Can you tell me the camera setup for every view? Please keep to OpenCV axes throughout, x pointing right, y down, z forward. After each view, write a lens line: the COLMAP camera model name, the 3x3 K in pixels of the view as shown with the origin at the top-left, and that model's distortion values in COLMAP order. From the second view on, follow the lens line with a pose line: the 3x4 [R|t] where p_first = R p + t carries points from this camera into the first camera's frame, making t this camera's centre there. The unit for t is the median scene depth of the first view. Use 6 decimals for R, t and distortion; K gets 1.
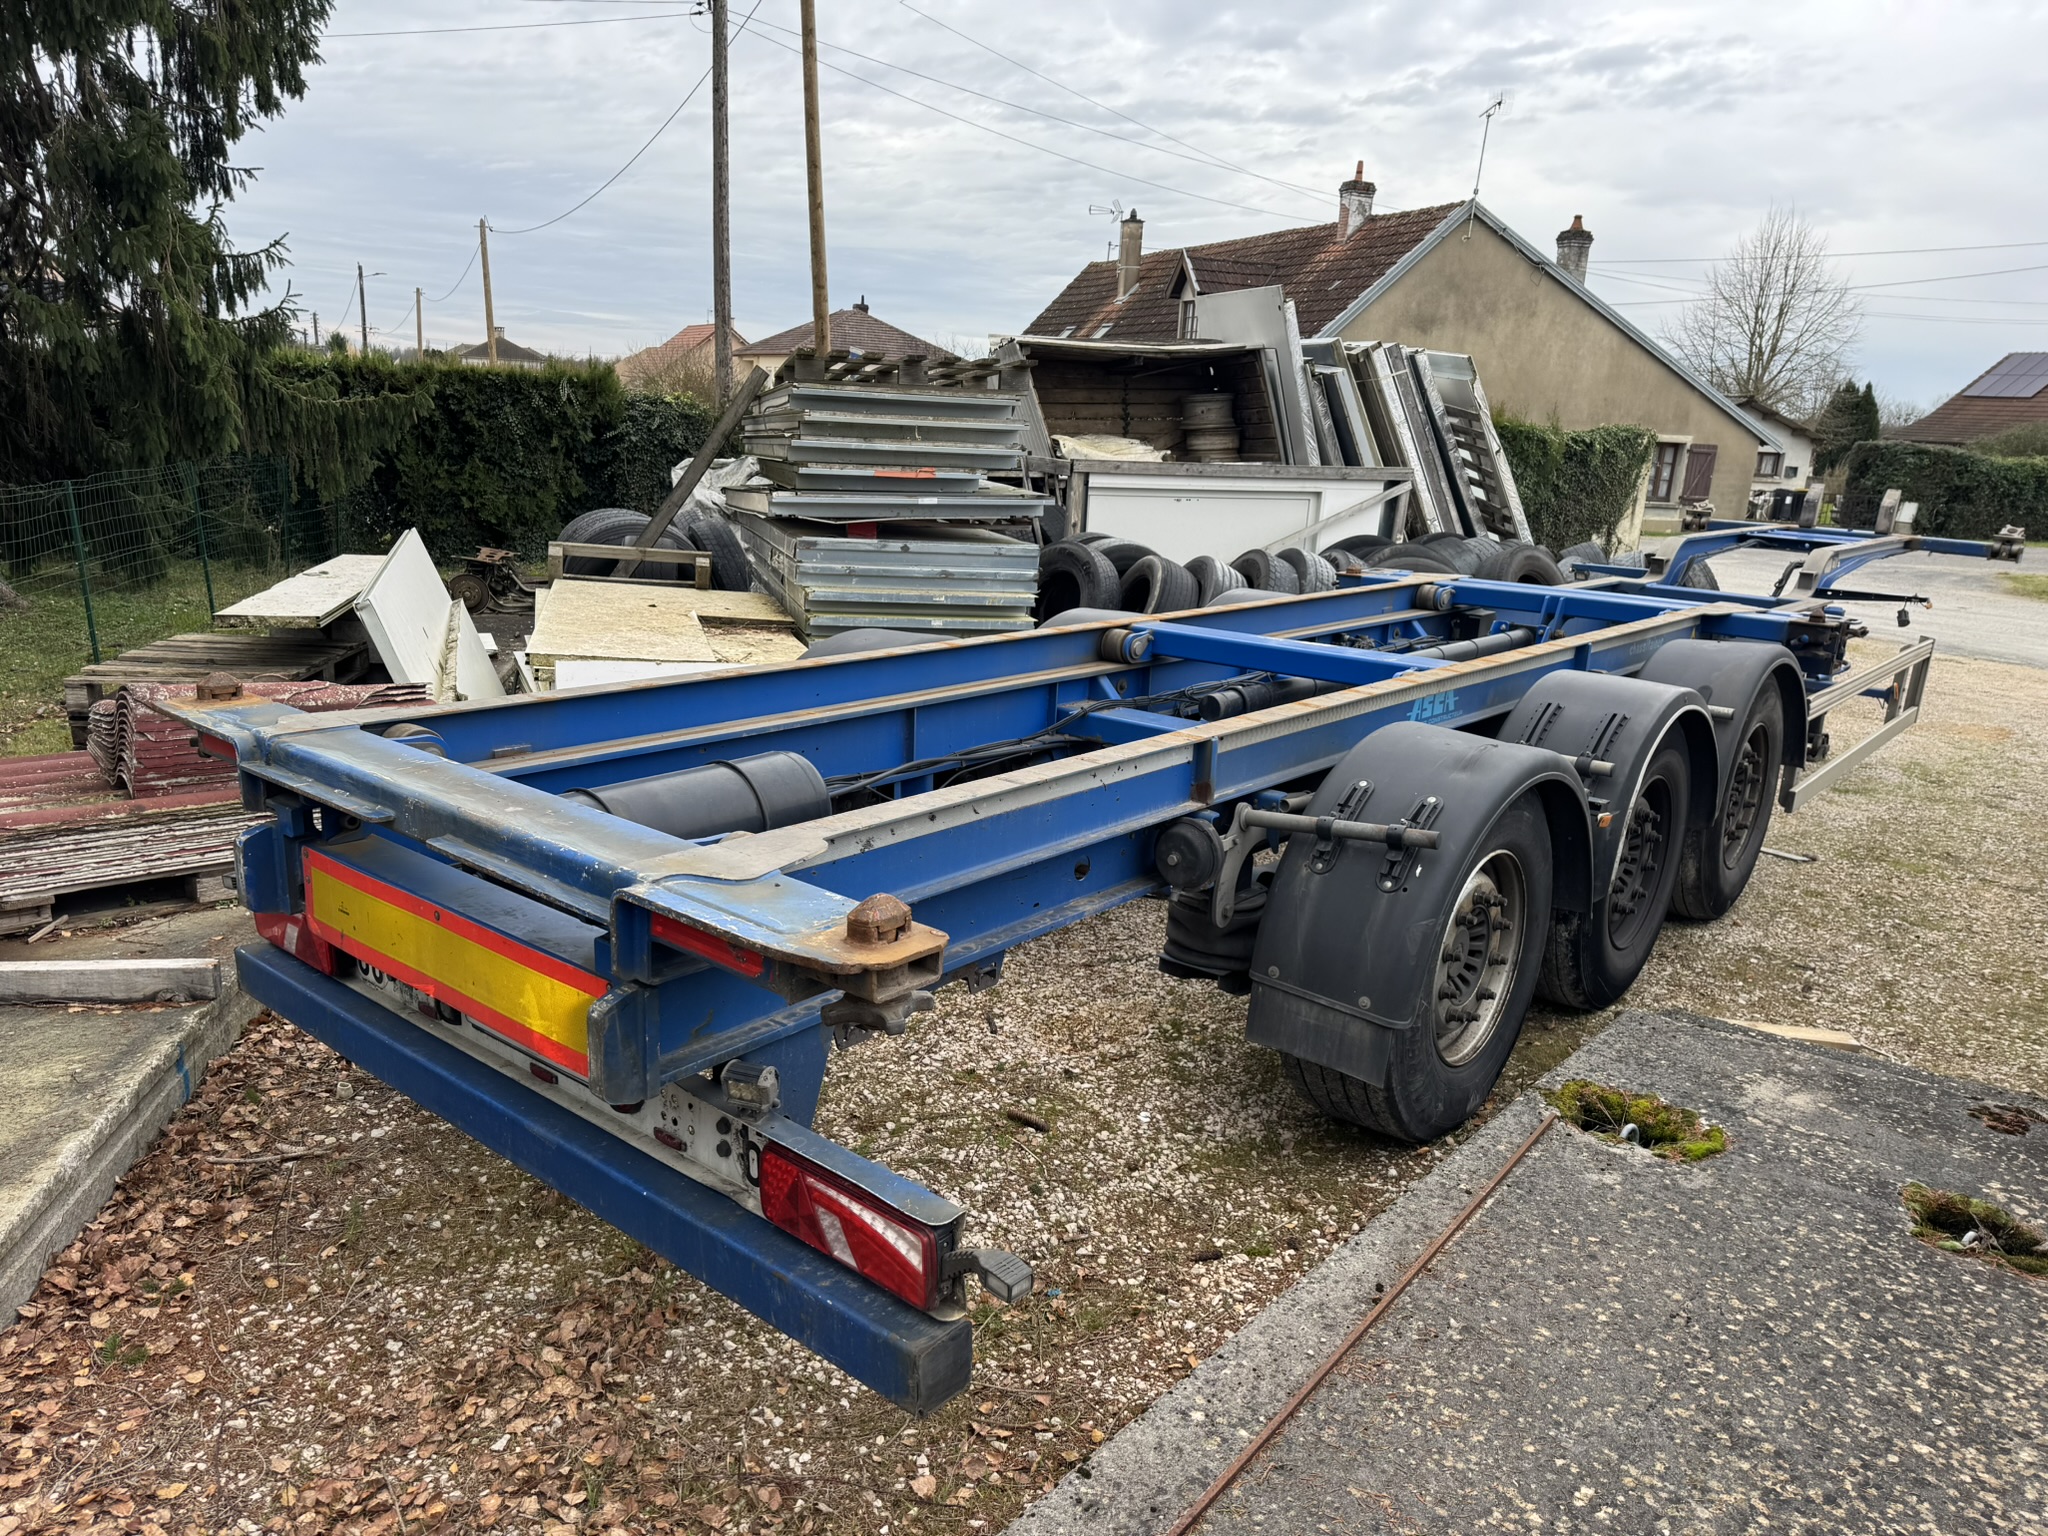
lens RADIAL K [[1435.7, 0, 974.7], [0, 1435.7, 764.0], [0, 0, 1]] dist [0.038684, -0.039511]
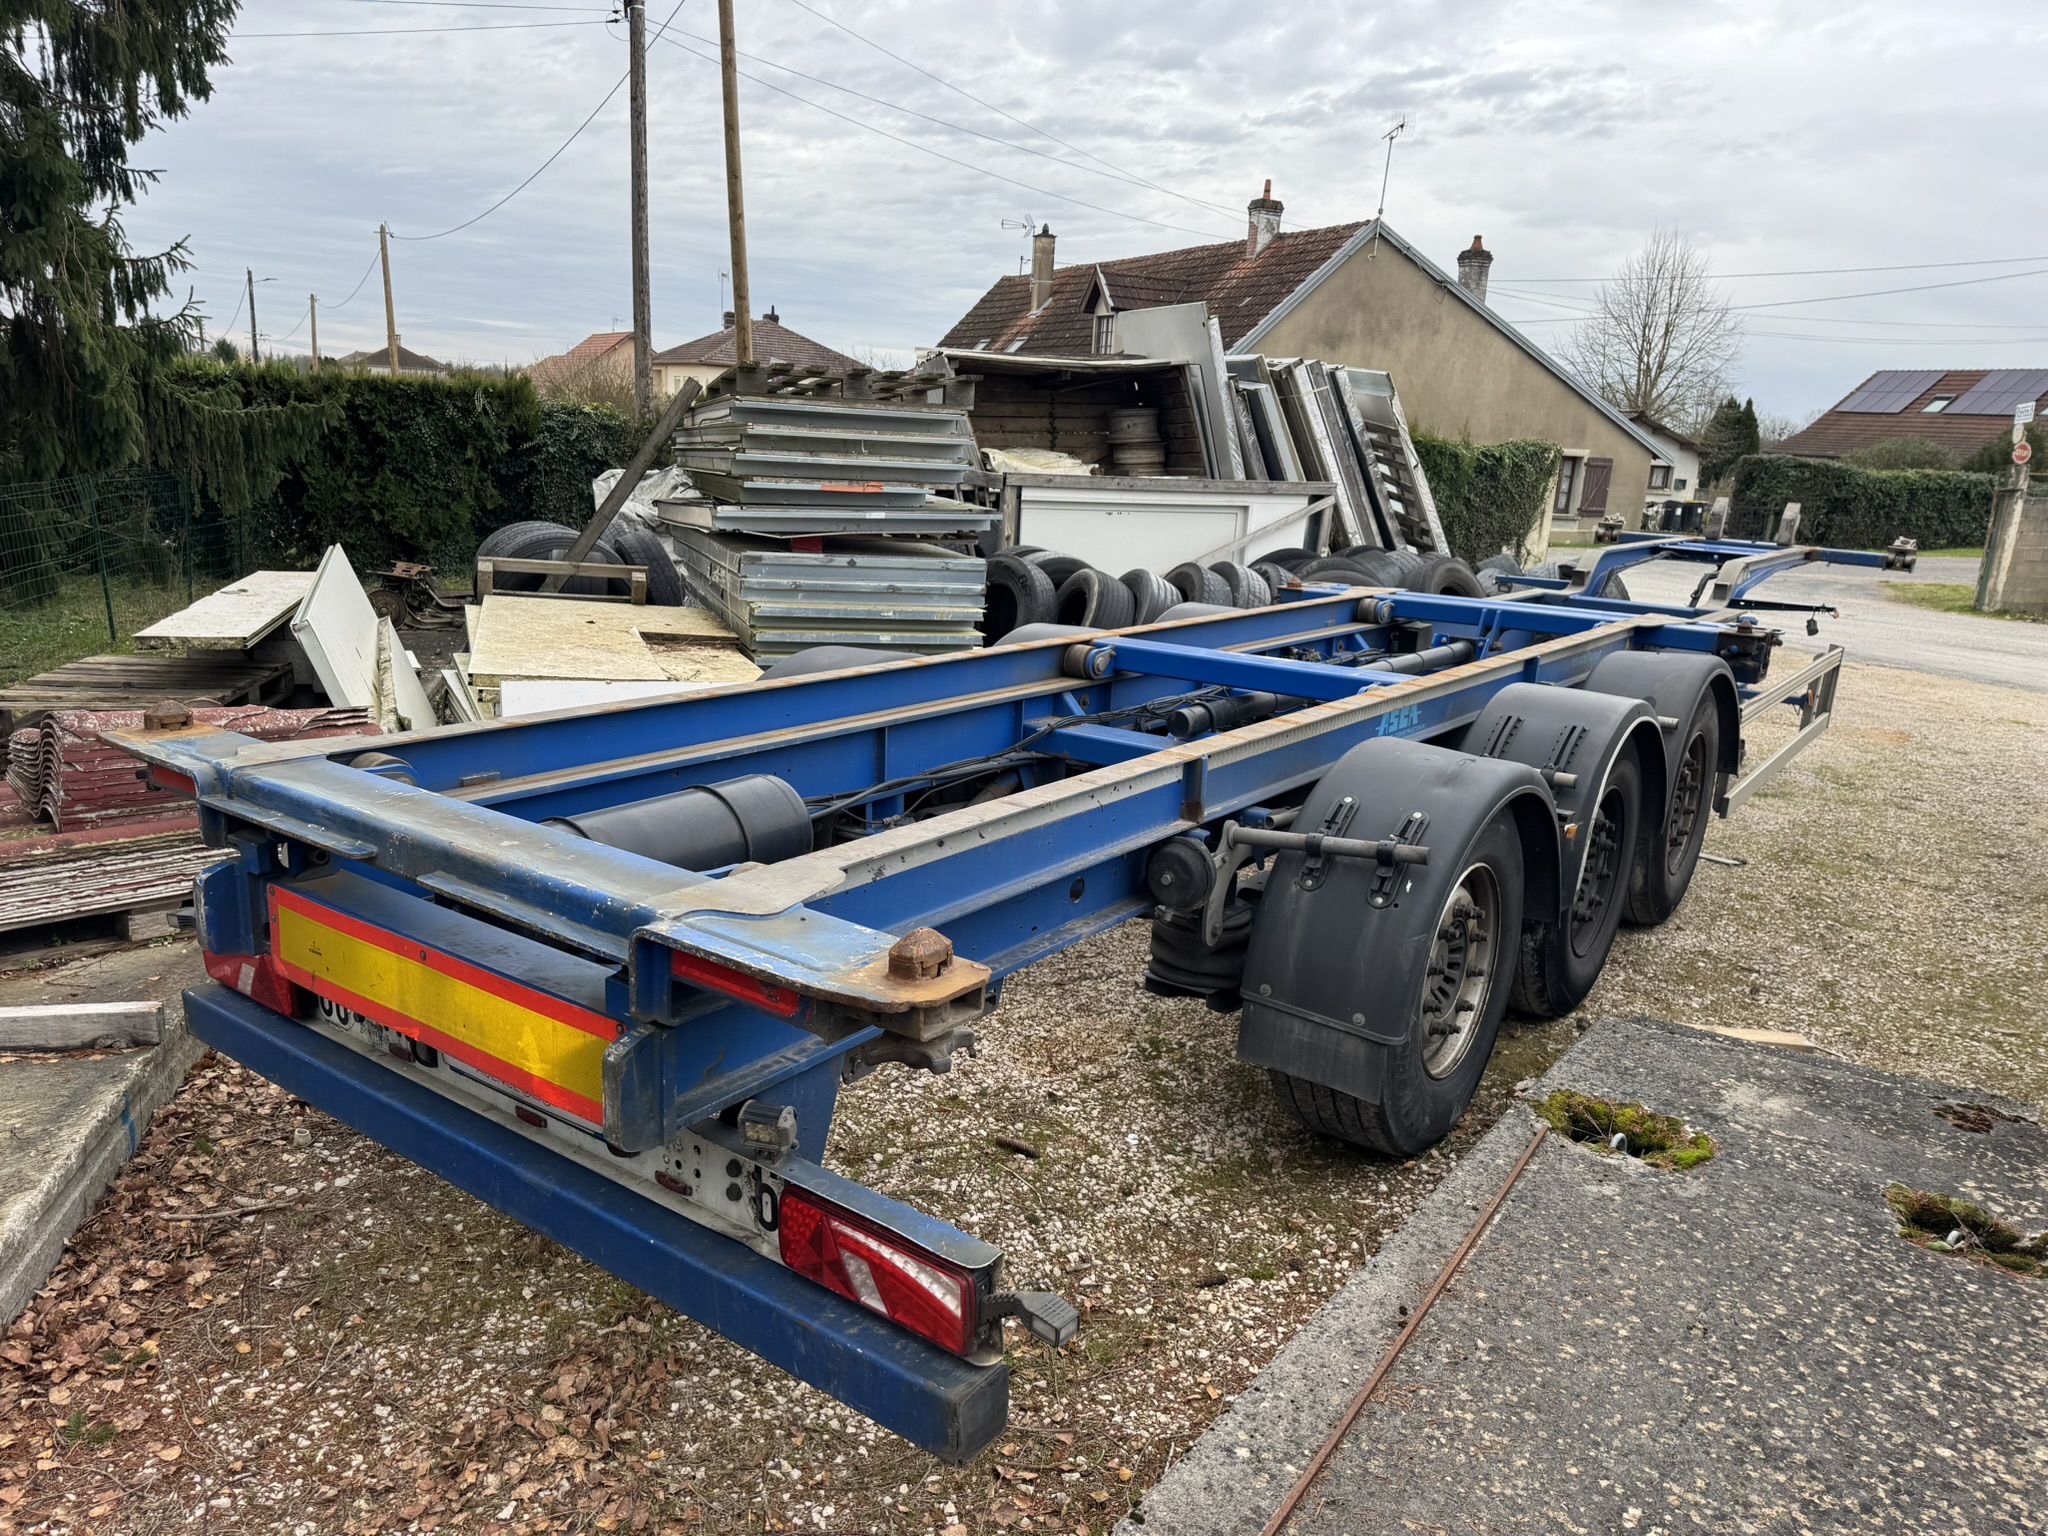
lens RADIAL K [[1435.7, 0, 985.2], [0, 1435.7, 759.0], [0, 0, 1]] dist [0.038684, -0.039511]
pose [[0.997583, -0.012270, 0.068396, -0.021577], [0.013013, 0.999861, -0.010425, -0.003219], [-0.068259, 0.011290, 0.997604, 0.006987]]
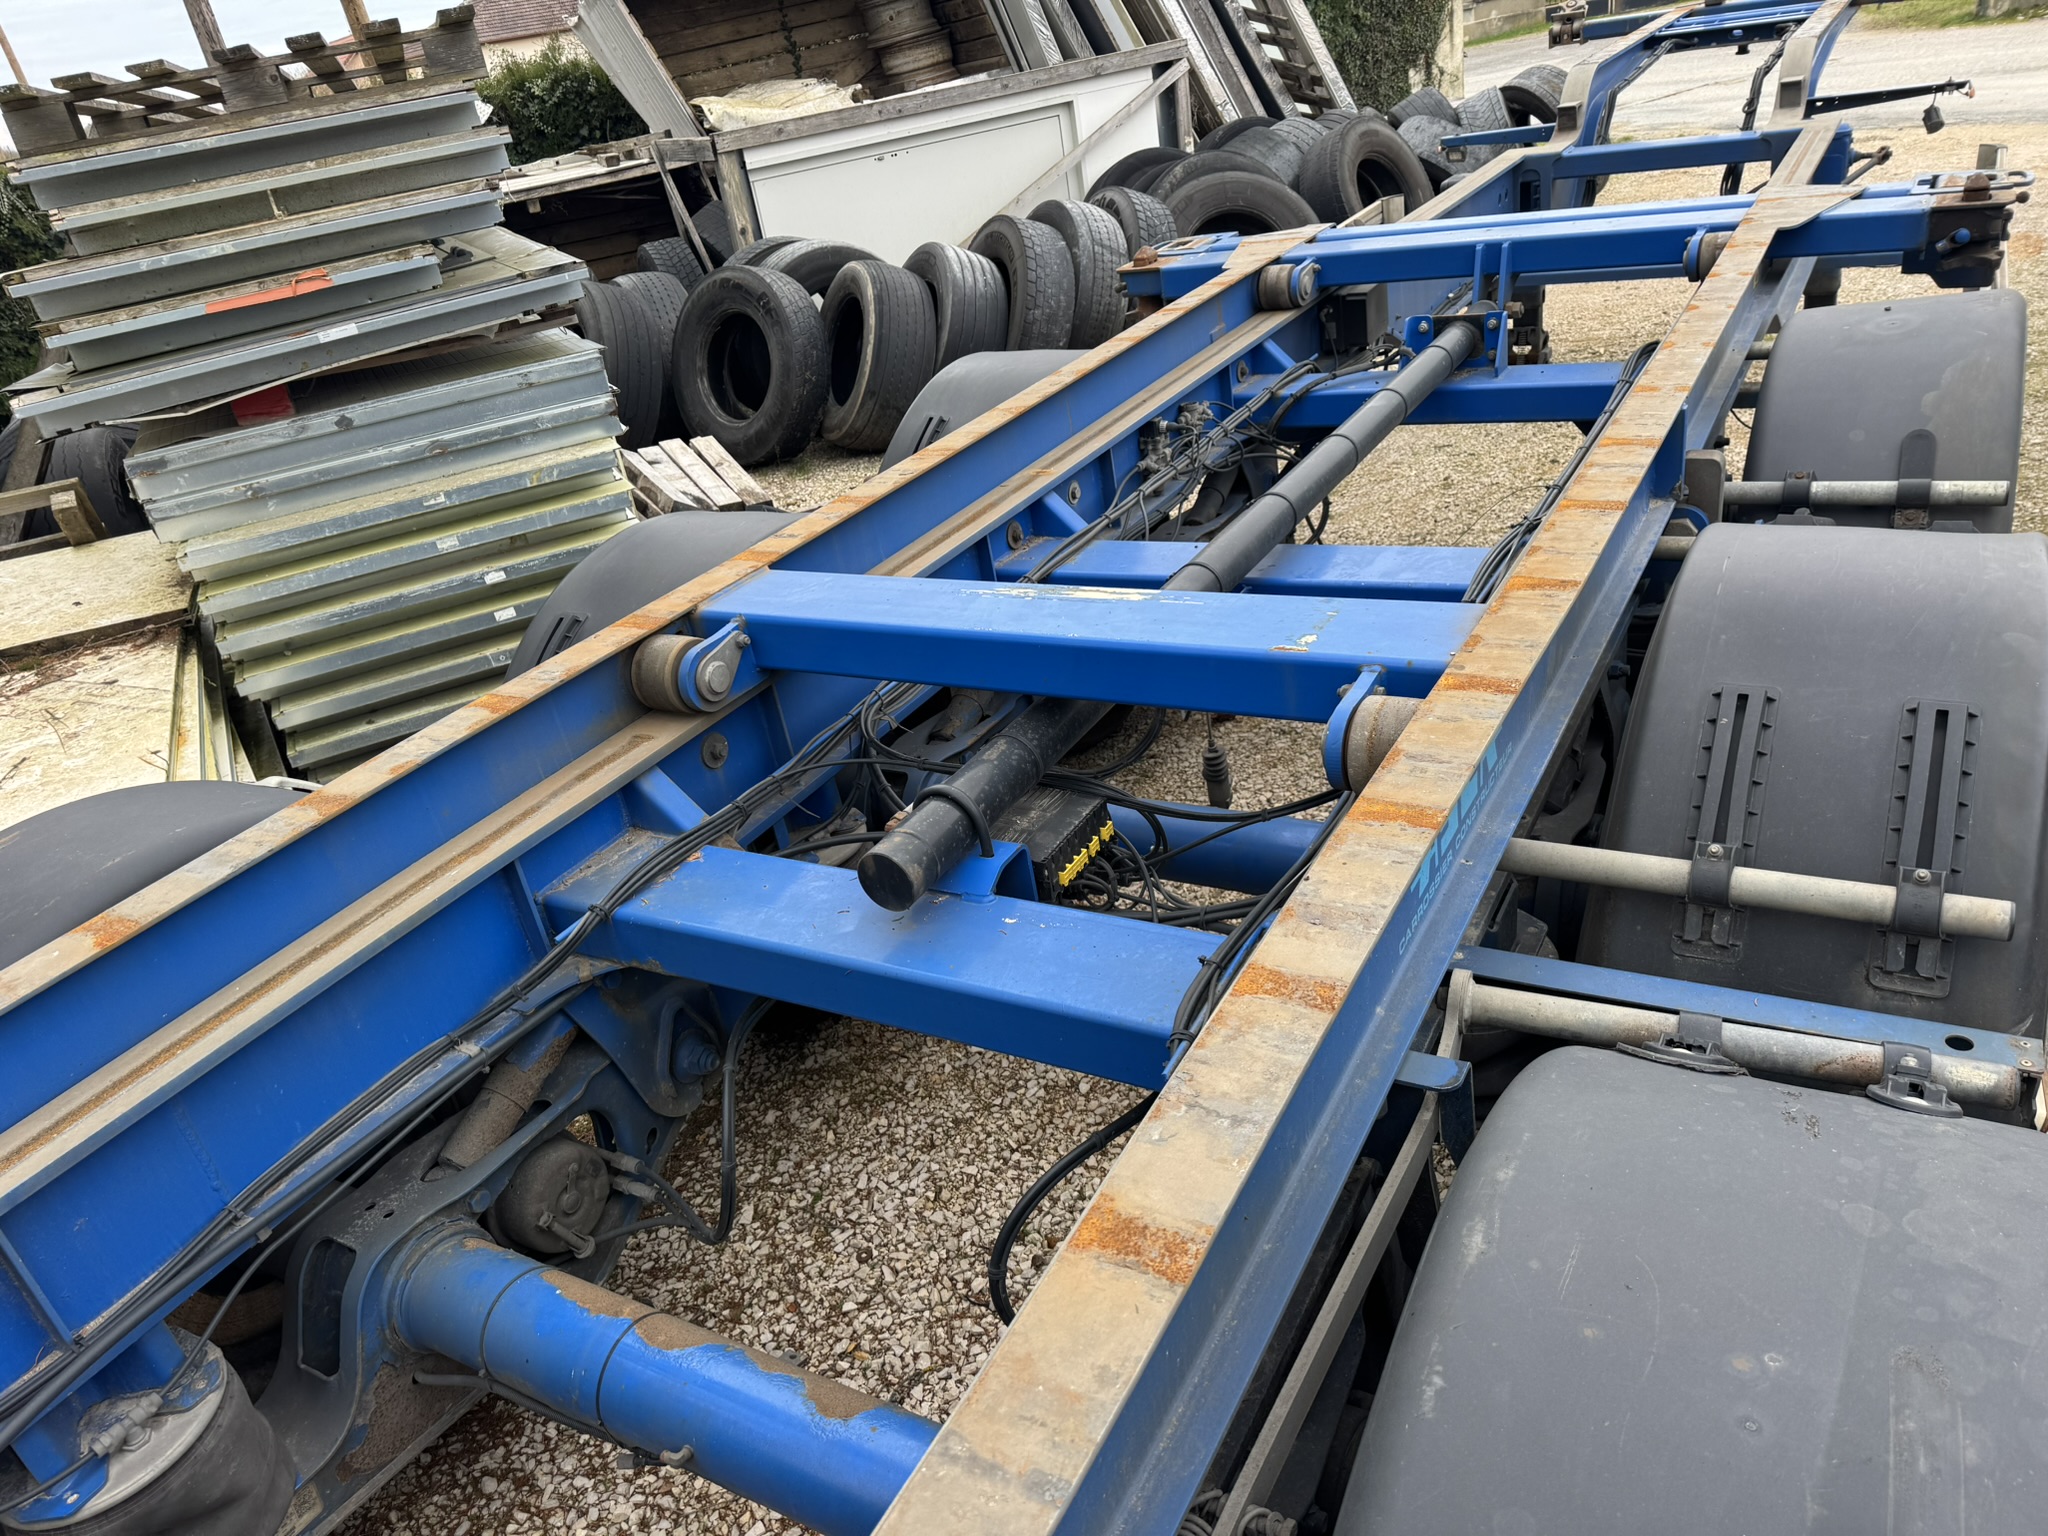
lens RADIAL K [[1435.7, 0, 1006.5], [0, 1435.7, 707.7], [0, 0, 1]] dist [0.038684, -0.039511]
pose [[0.961279, -0.261724, 0.086273, 0.094916], [0.239312, 0.948052, 0.209590, -0.084859], [-0.136646, -0.180828, 0.973976, 0.346696]]
